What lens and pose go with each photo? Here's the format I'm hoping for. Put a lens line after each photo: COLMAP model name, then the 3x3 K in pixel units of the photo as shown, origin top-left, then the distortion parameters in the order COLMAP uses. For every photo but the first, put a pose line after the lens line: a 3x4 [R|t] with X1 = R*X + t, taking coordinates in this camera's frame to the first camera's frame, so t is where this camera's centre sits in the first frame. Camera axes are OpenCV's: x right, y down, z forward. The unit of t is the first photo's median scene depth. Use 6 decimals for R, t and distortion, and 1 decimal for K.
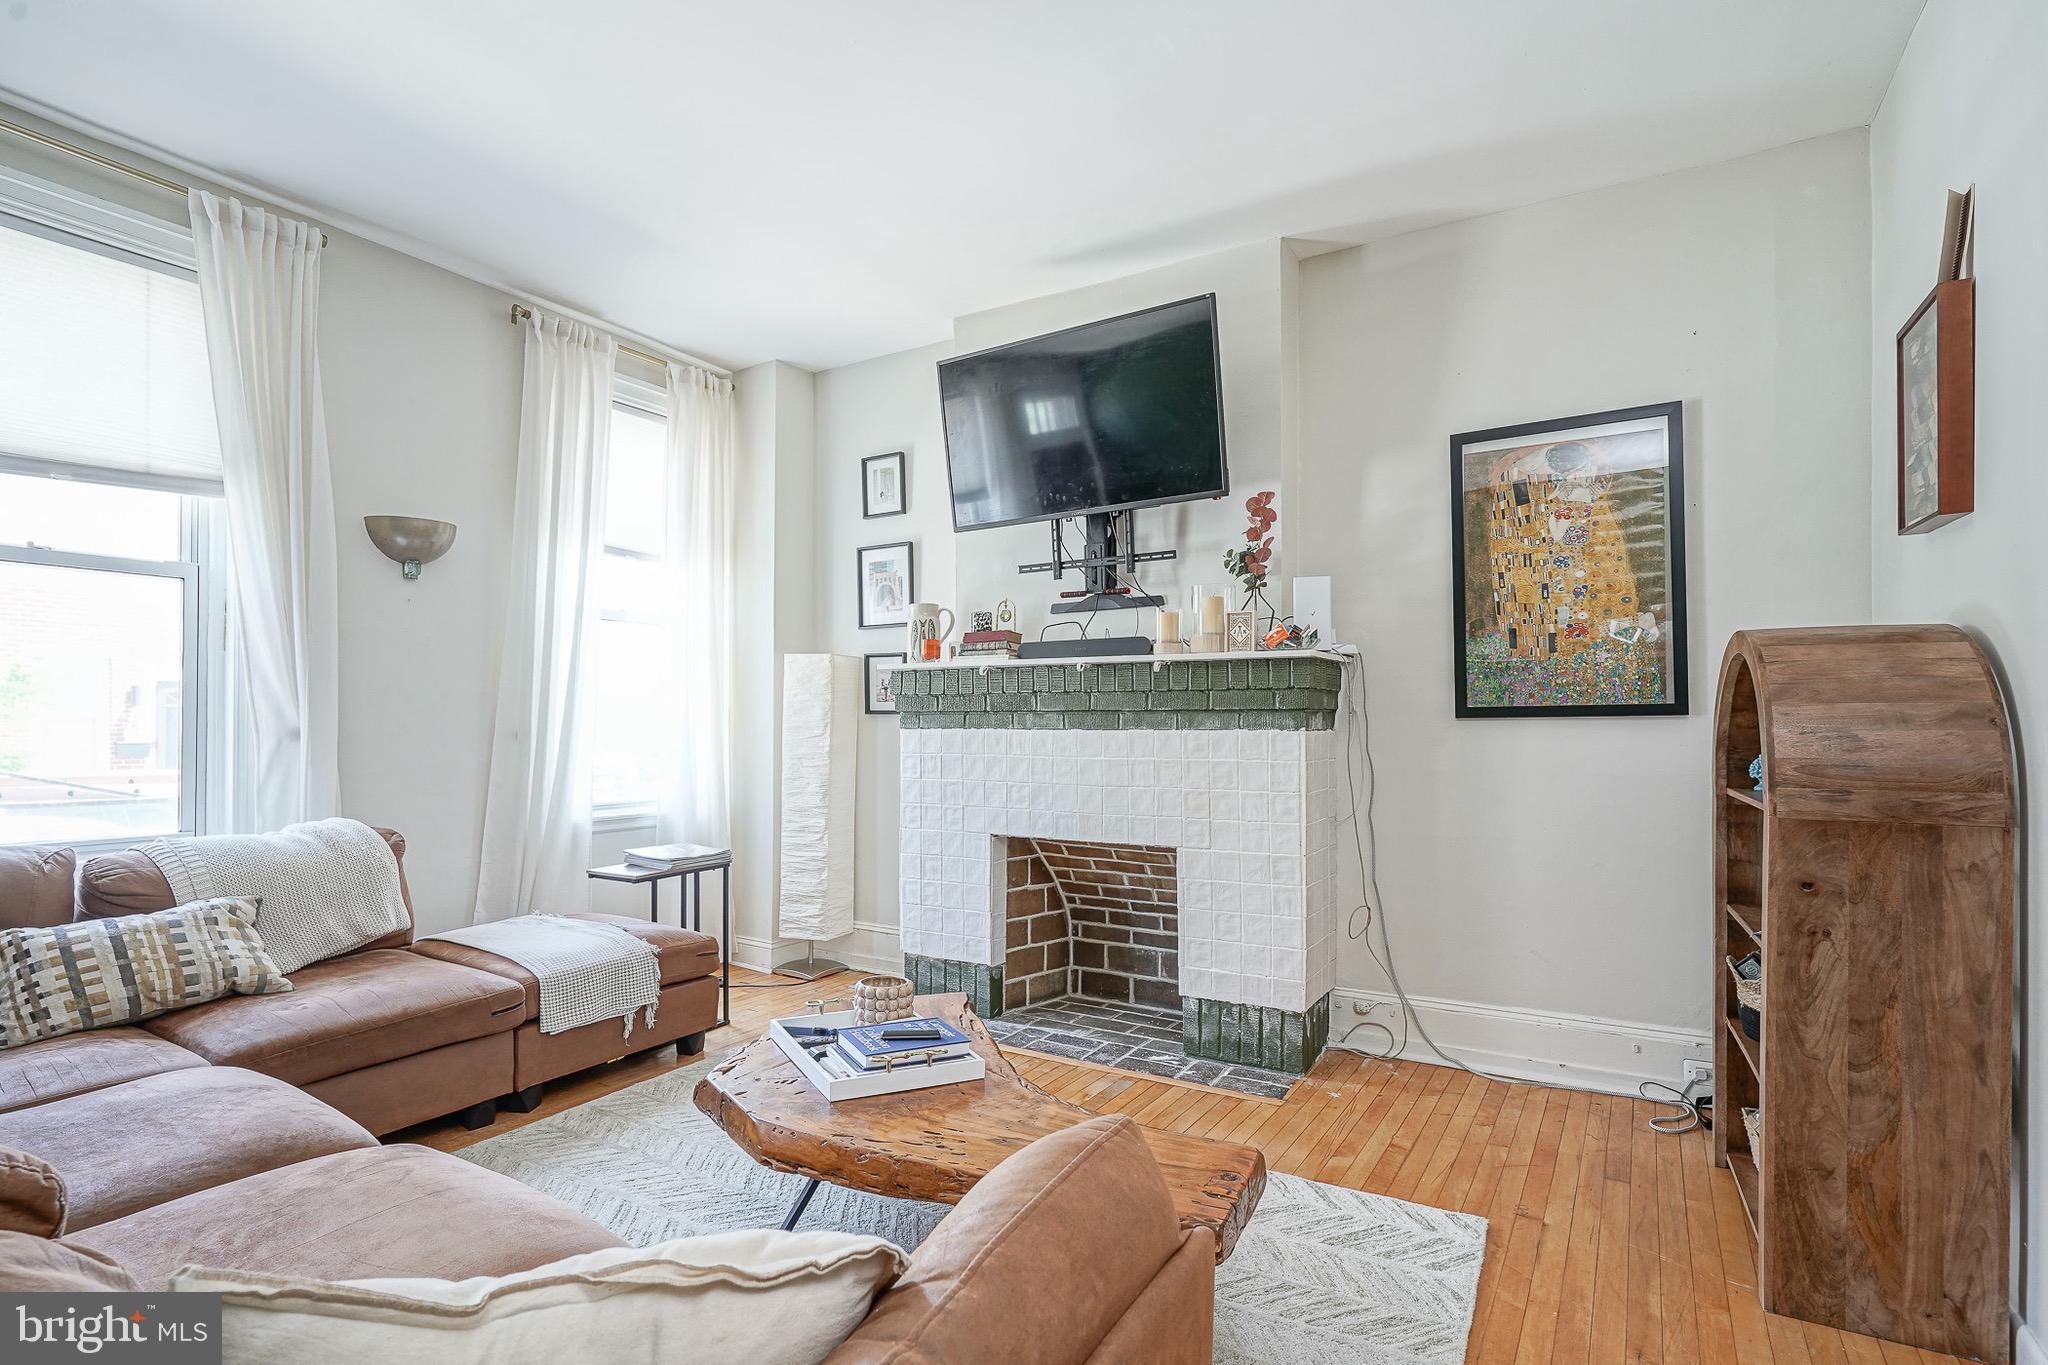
lens RADIAL K [[995.3, 0, 1050.9], [0, 995.3, 708.7], [0, 0, 1]] dist [-0.010155, 0.006064]
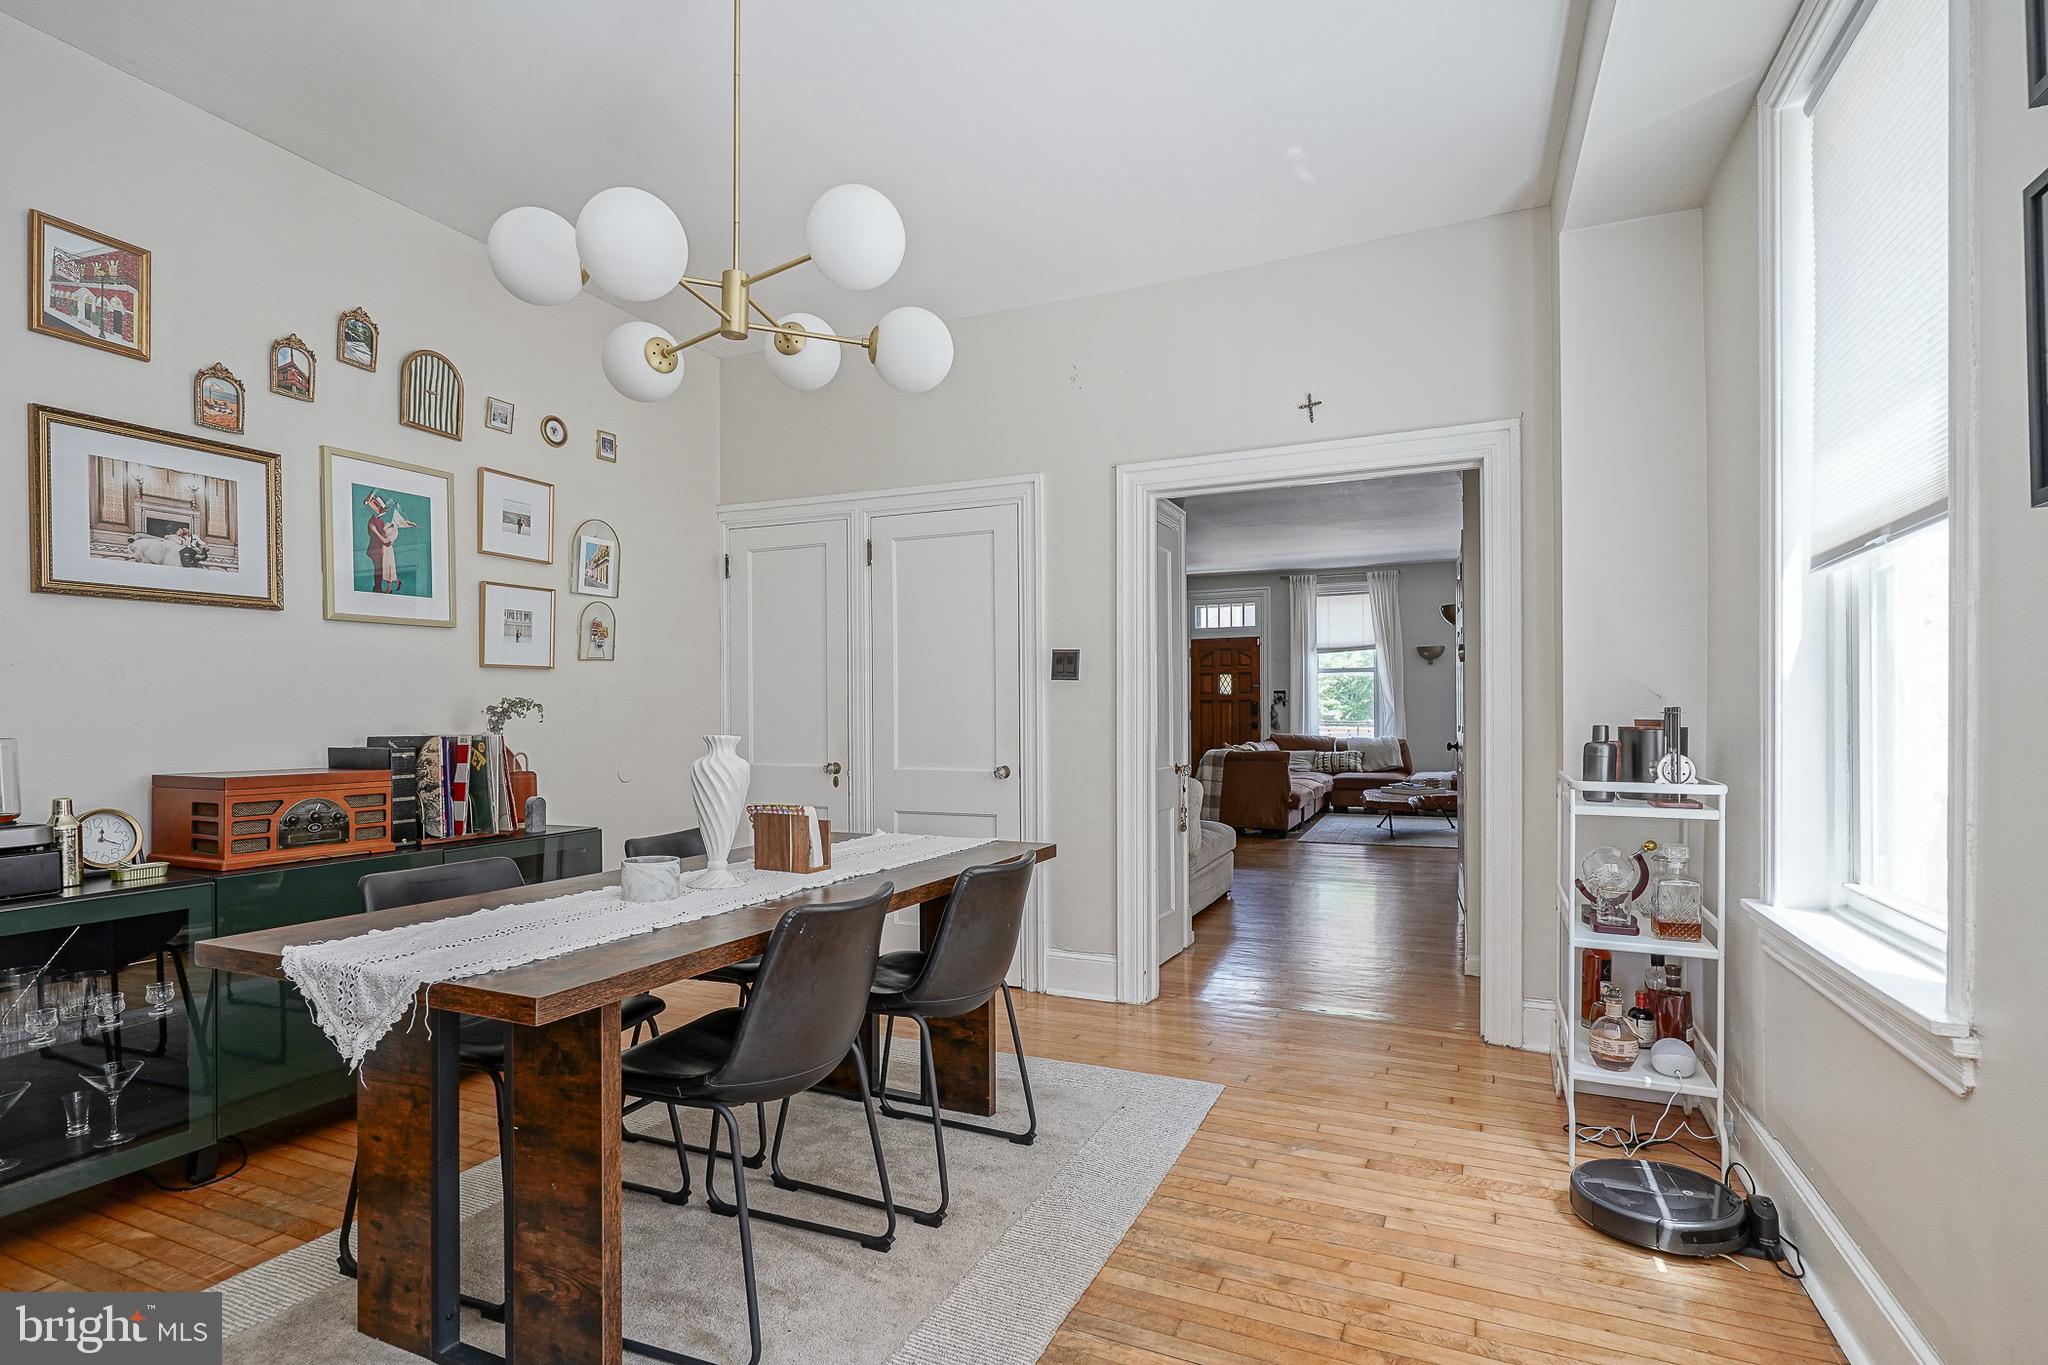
lens RADIAL K [[995.3, 0, 996.6], [0, 995.3, 710.6], [0, 0, 1]] dist [-0.010155, 0.006064]
pose [[0.090571, -0.001814, -0.995888, 2.440018], [0.019859, 0.999803, -0.000015, -0.008268], [0.995692, -0.019776, 0.090589, -0.682376]]
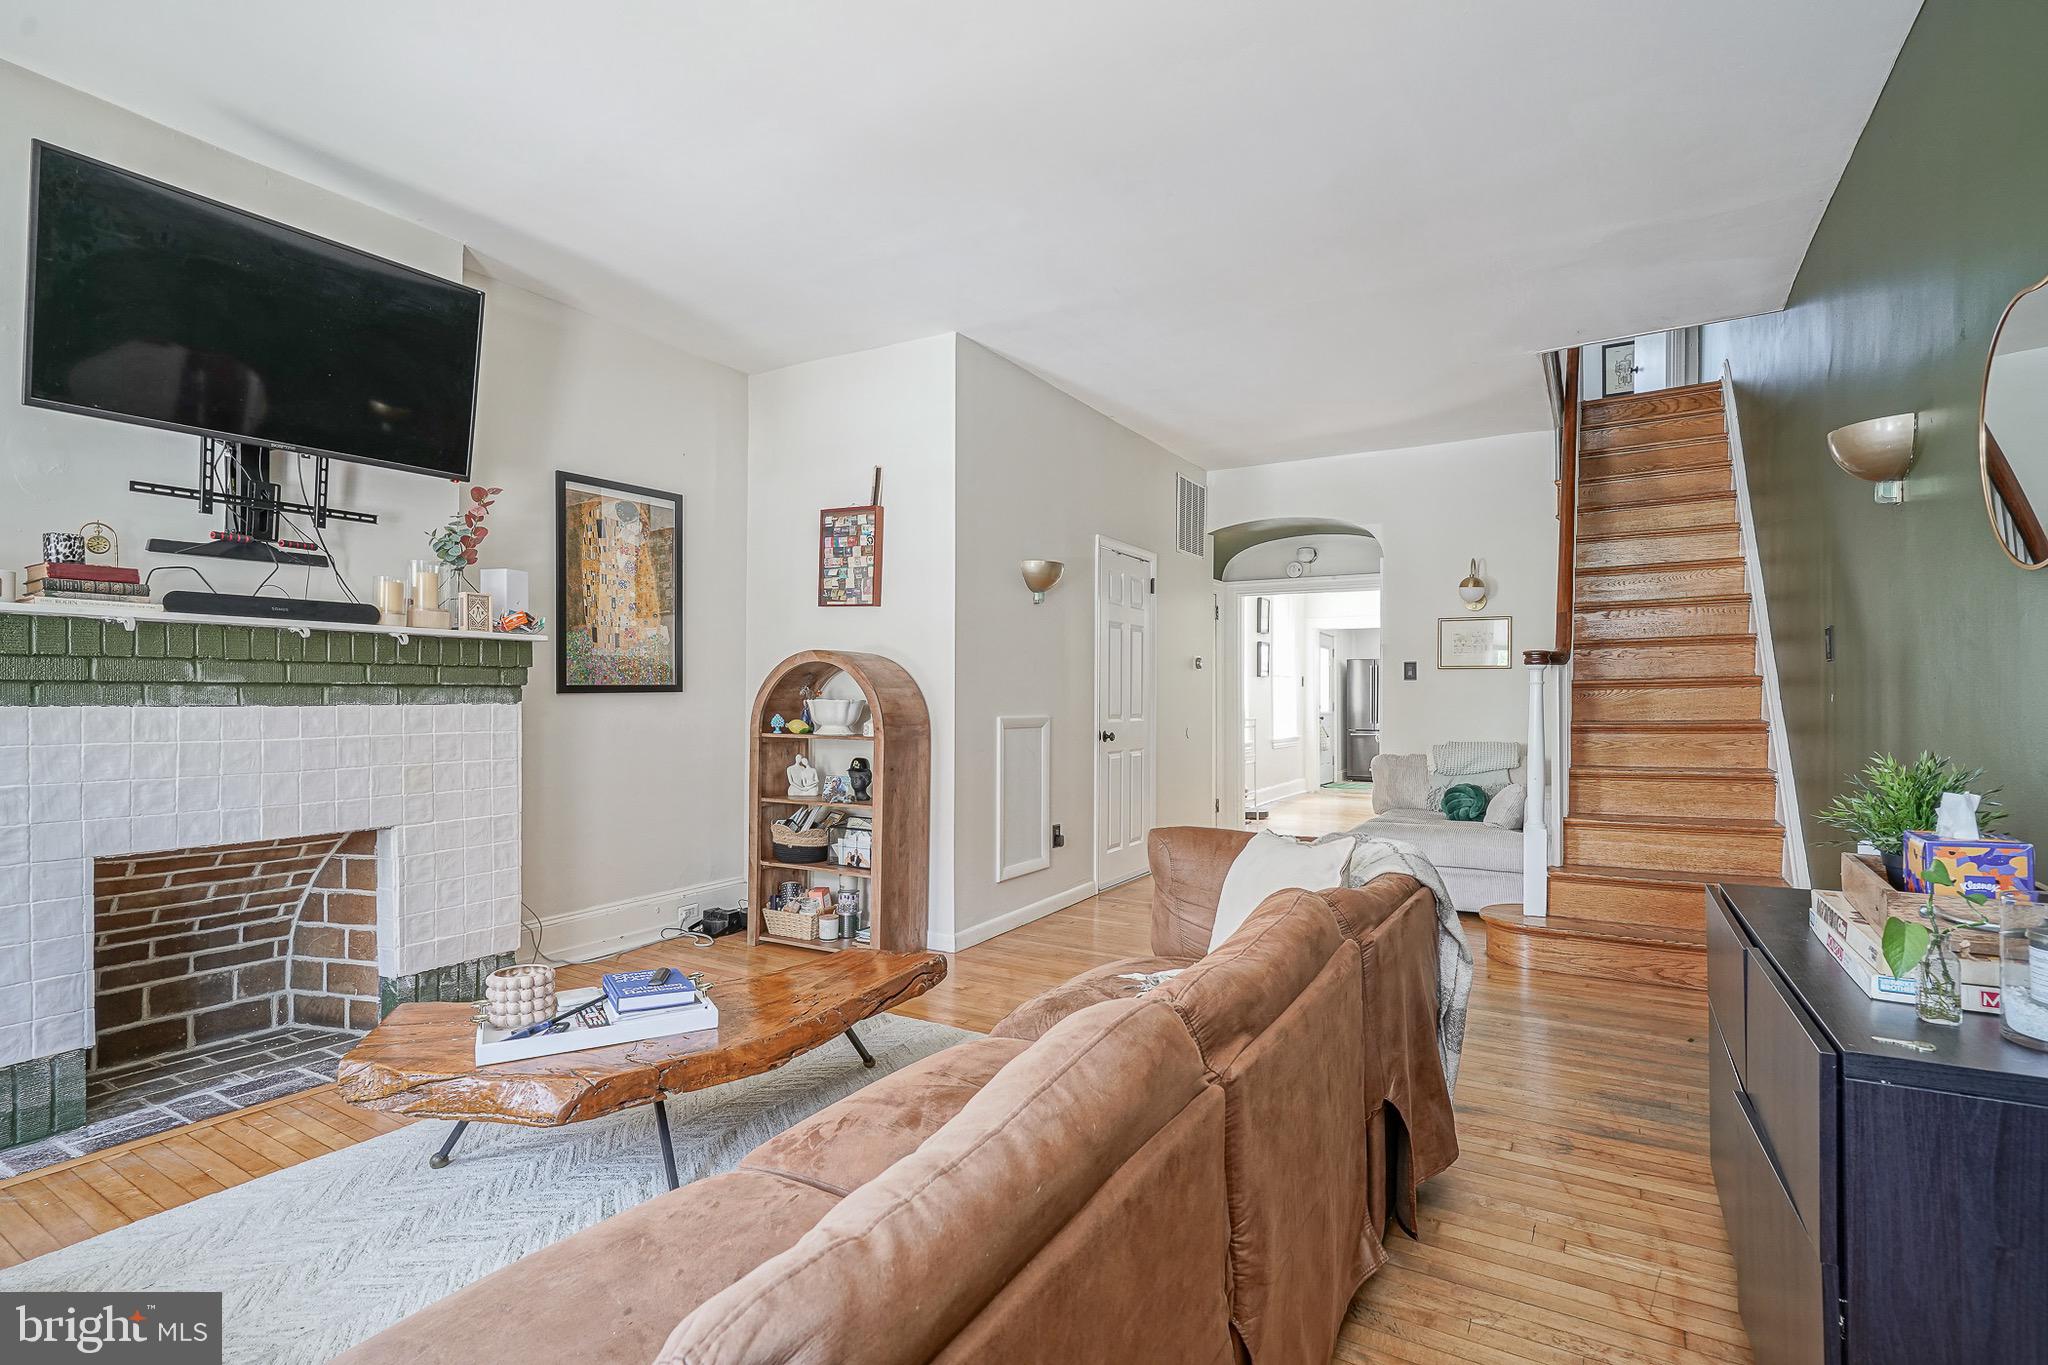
lens RADIAL K [[995.3, 0, 1002.3], [0, 995.3, 685.4], [0, 0, 1]] dist [-0.010155, 0.006064]
pose [[0.016252, 0.010616, 0.999812, -0.820559], [-0.015704, 0.999823, -0.010361, 0.003182], [-0.999745, -0.015532, 0.016416, 0.391834]]
